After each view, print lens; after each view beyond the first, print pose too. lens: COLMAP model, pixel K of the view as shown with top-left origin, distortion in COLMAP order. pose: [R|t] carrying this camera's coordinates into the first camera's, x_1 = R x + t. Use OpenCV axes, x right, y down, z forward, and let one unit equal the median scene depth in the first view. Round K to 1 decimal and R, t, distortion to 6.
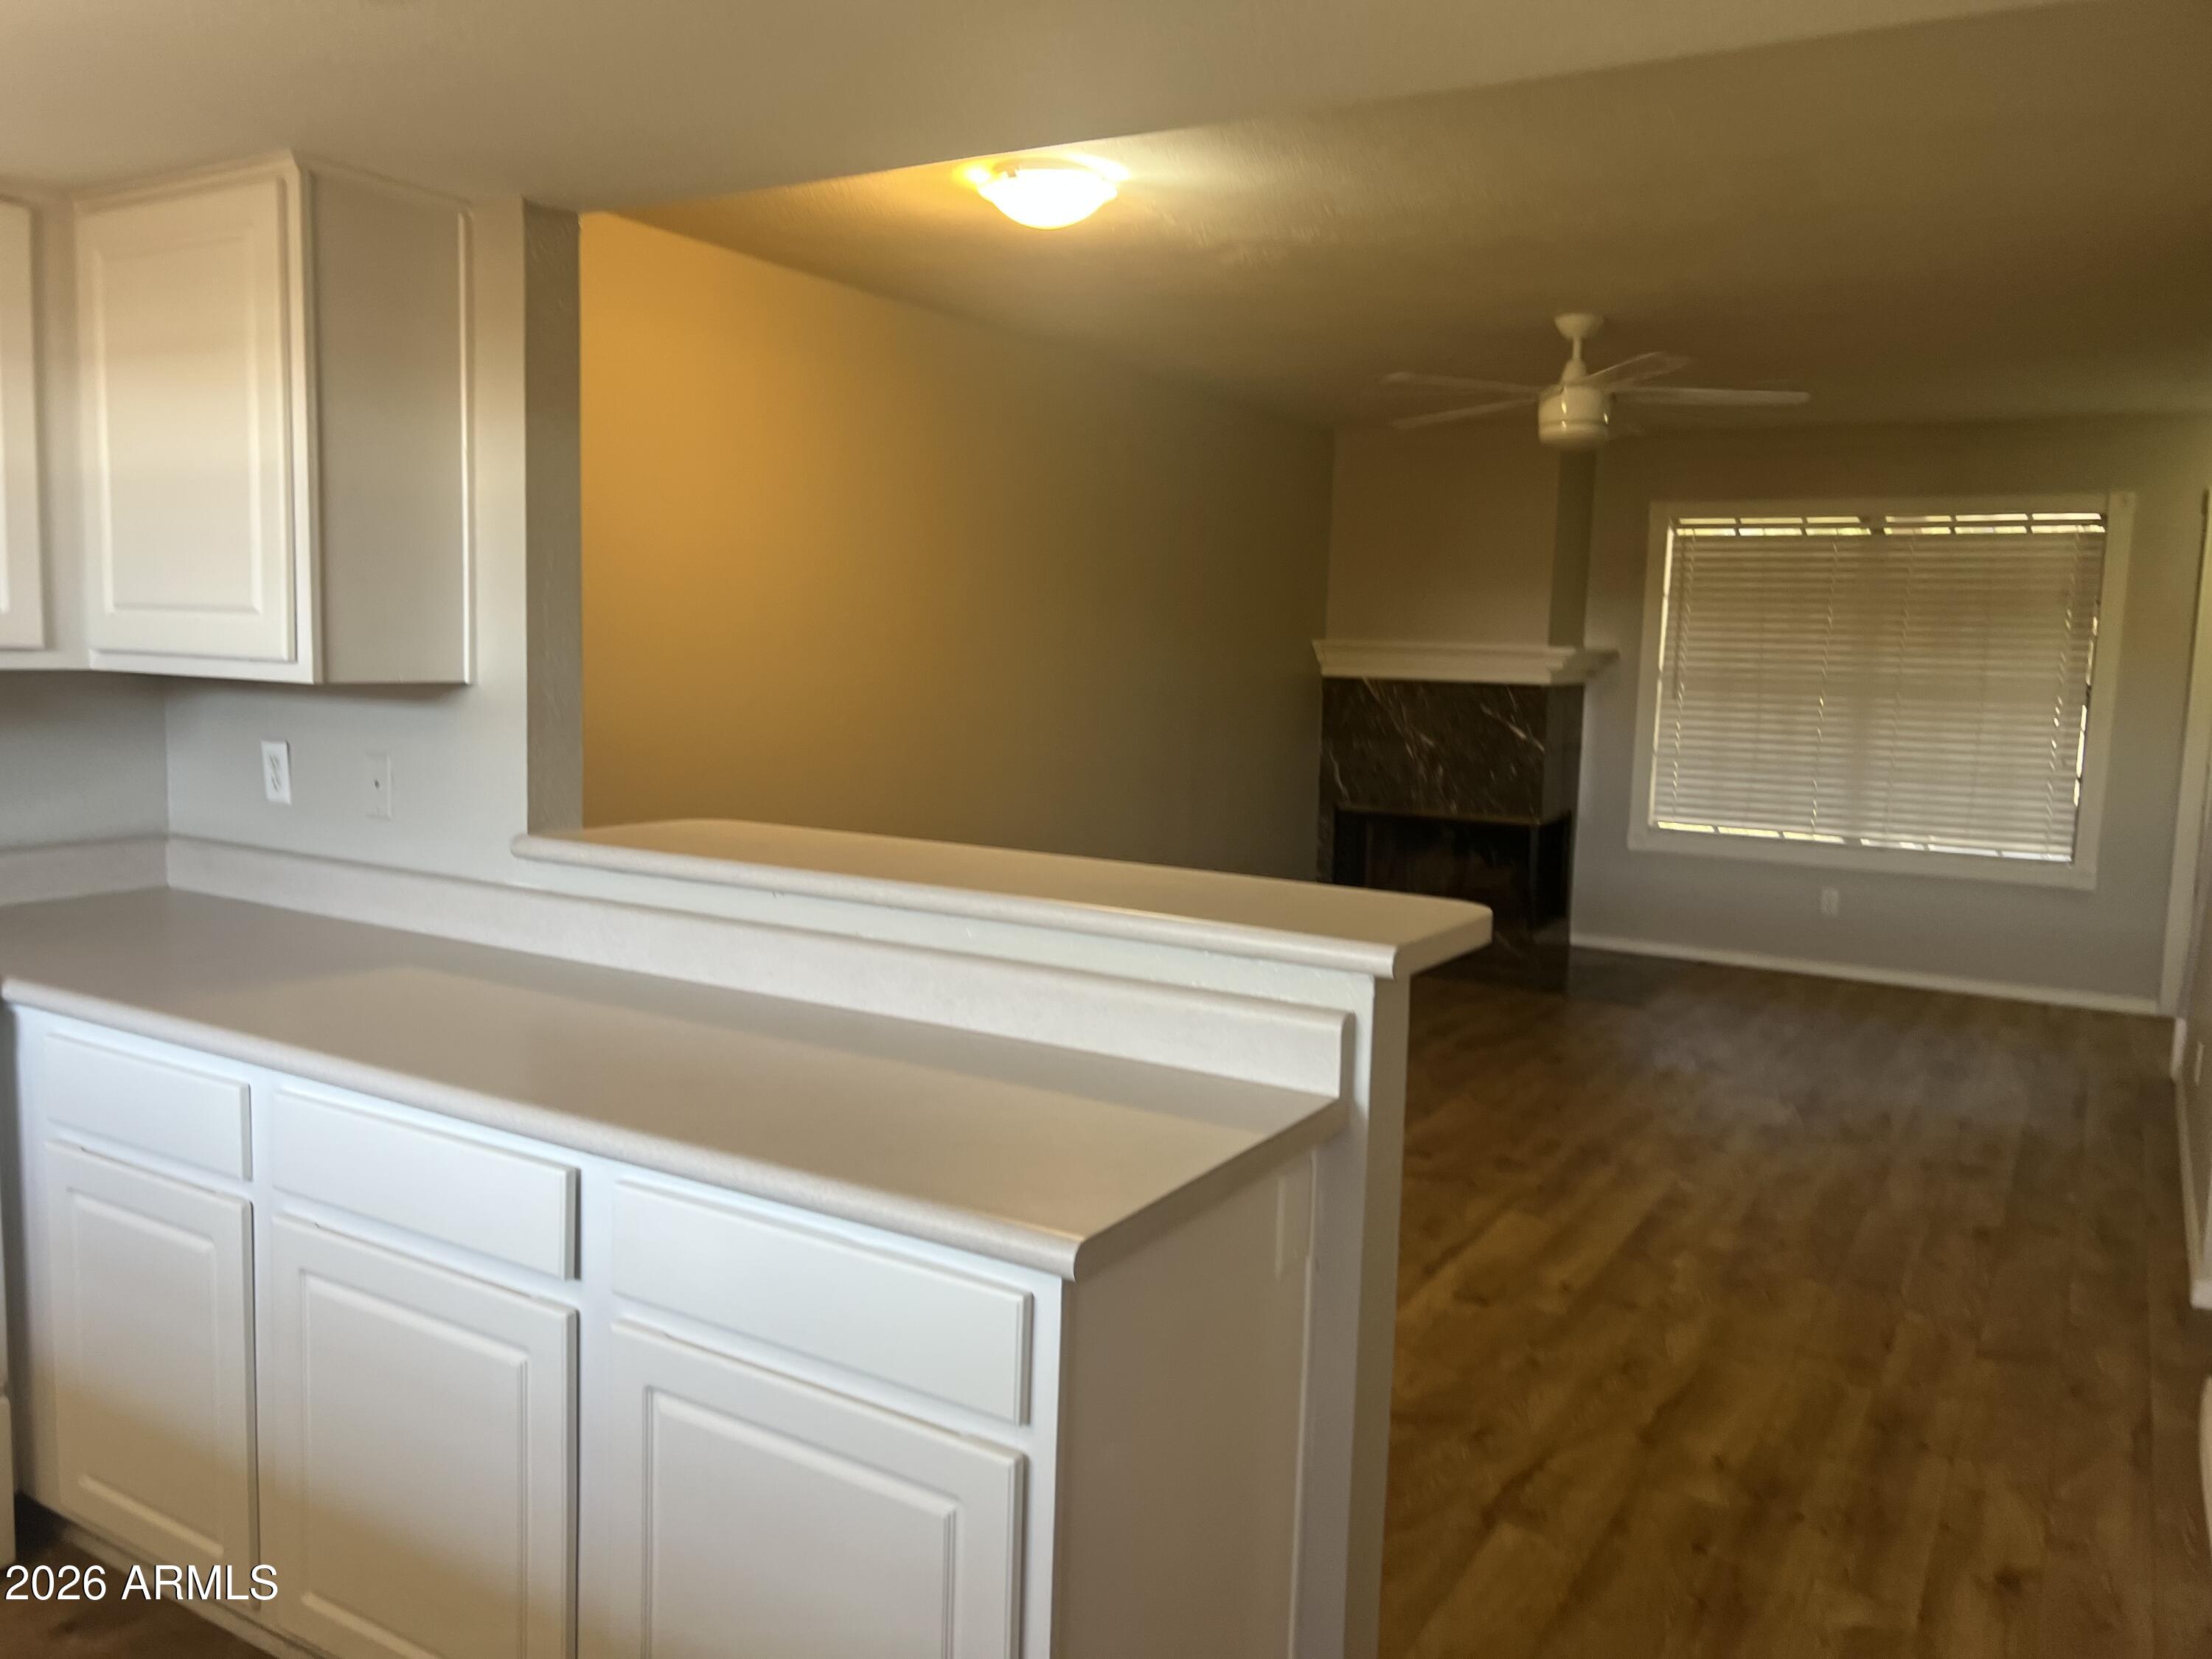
lens RADIAL K [[1670.4, 0, 1105.5], [0, 1670.4, 797.0], [0, 0, 1]] dist [0.045548, -0.056802]
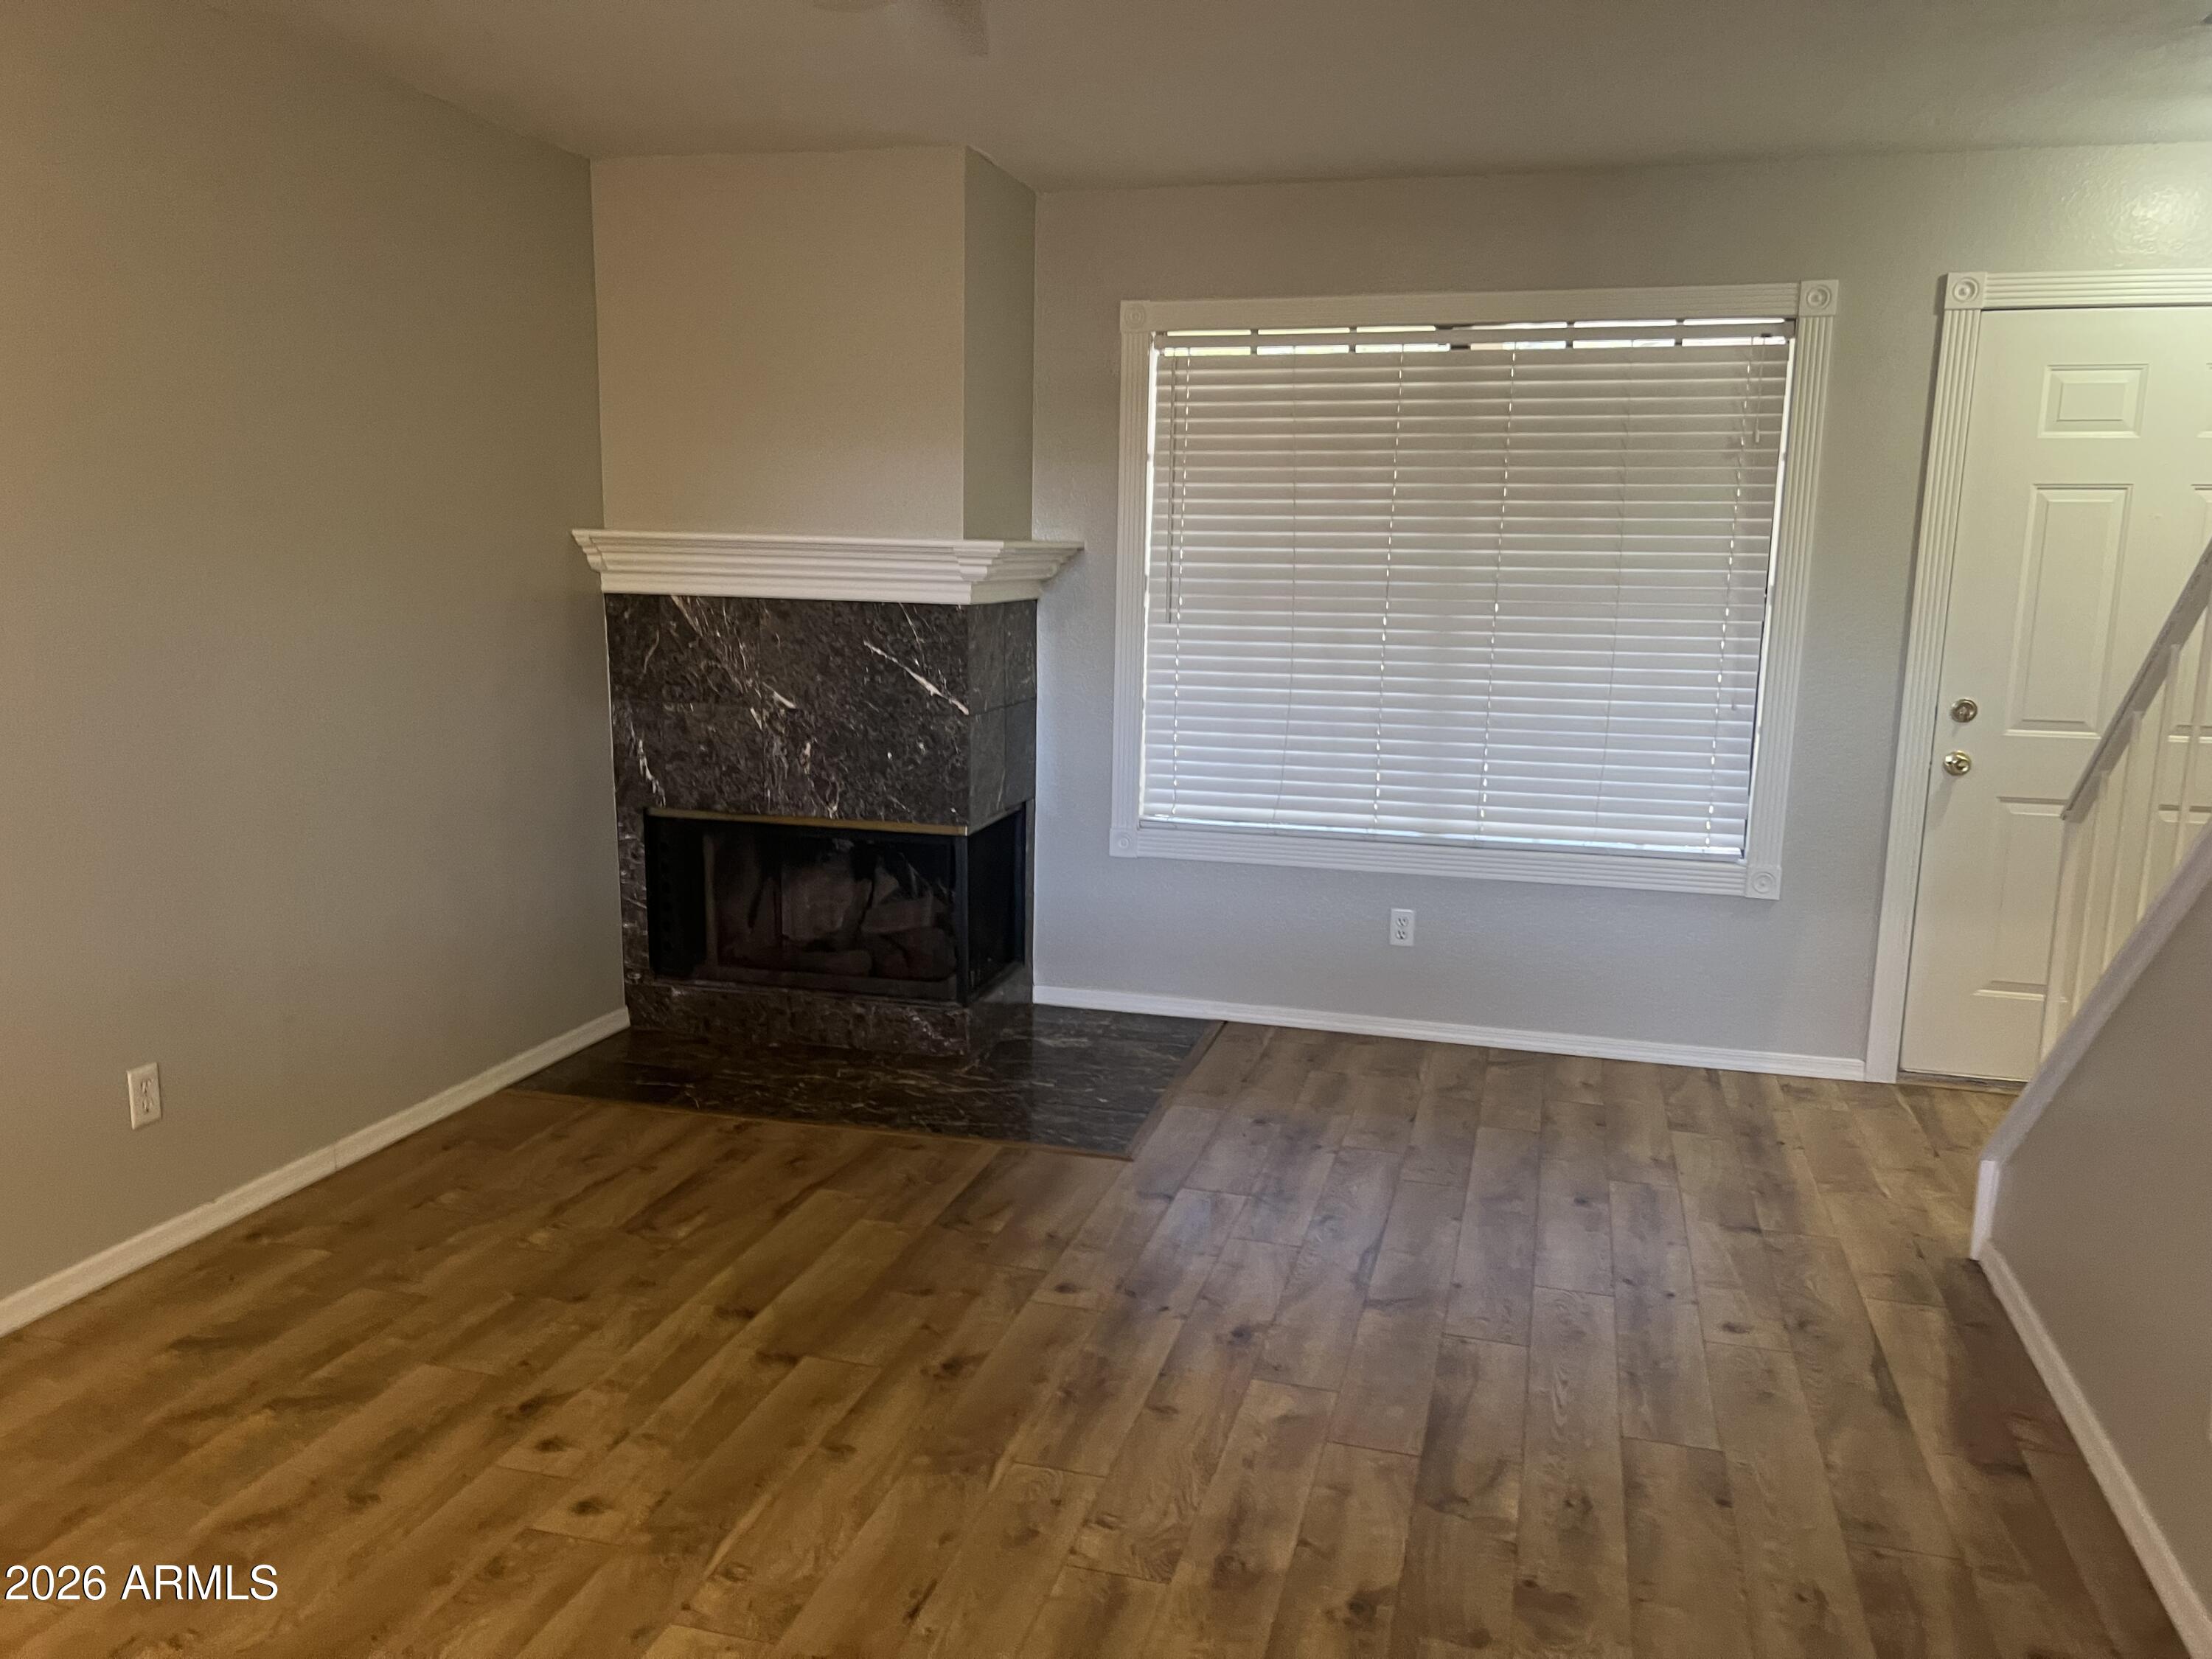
lens RADIAL K [[1670.4, 0, 1114.6], [0, 1670.4, 872.3], [0, 0, 1]] dist [0.045548, -0.056802]
pose [[0.959295, -0.064680, 0.274899, 0.139878], [0.038538, 0.994295, 0.099461, -0.027947], [-0.279763, -0.084818, 0.956315, 0.395100]]
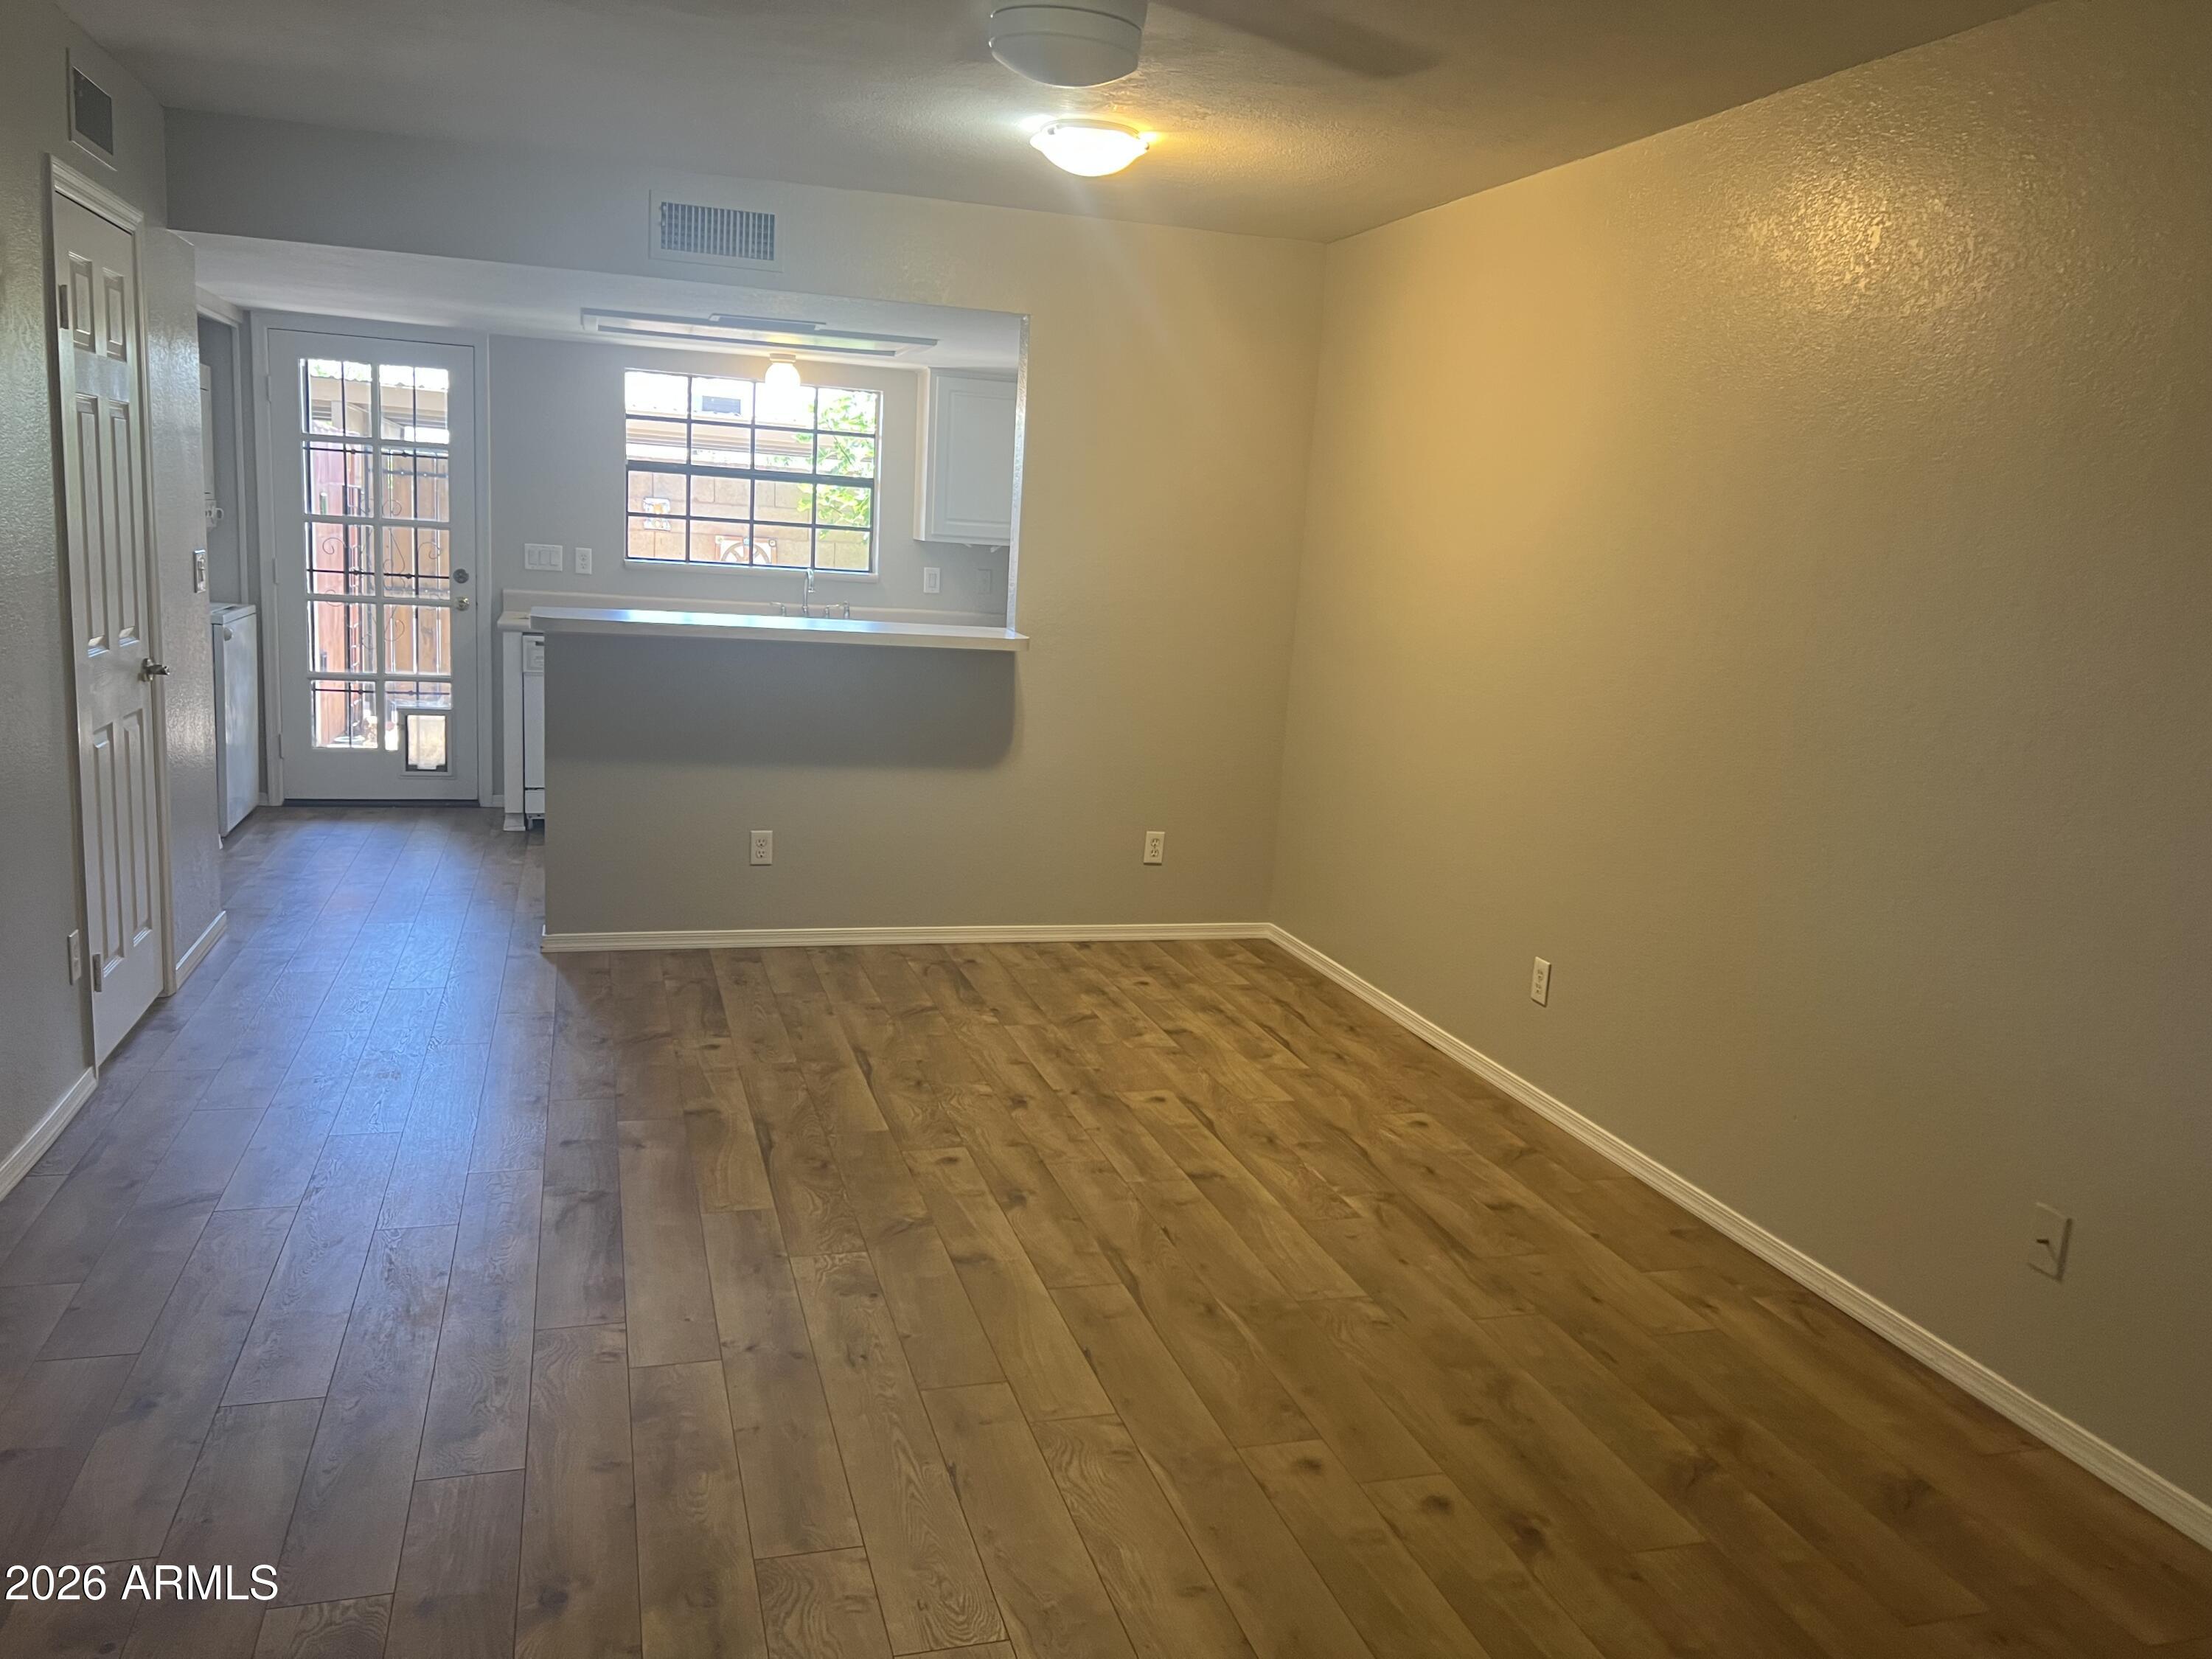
lens RADIAL K [[1670.4, 0, 1098.8], [0, 1670.4, 839.3], [0, 0, 1]] dist [0.045548, -0.056802]
pose [[-0.666918, 0.065360, -0.742259, 0.412828], [-0.153573, 0.962702, 0.222756, -0.074357], [0.729133, 0.262551, -0.632006, 0.898619]]
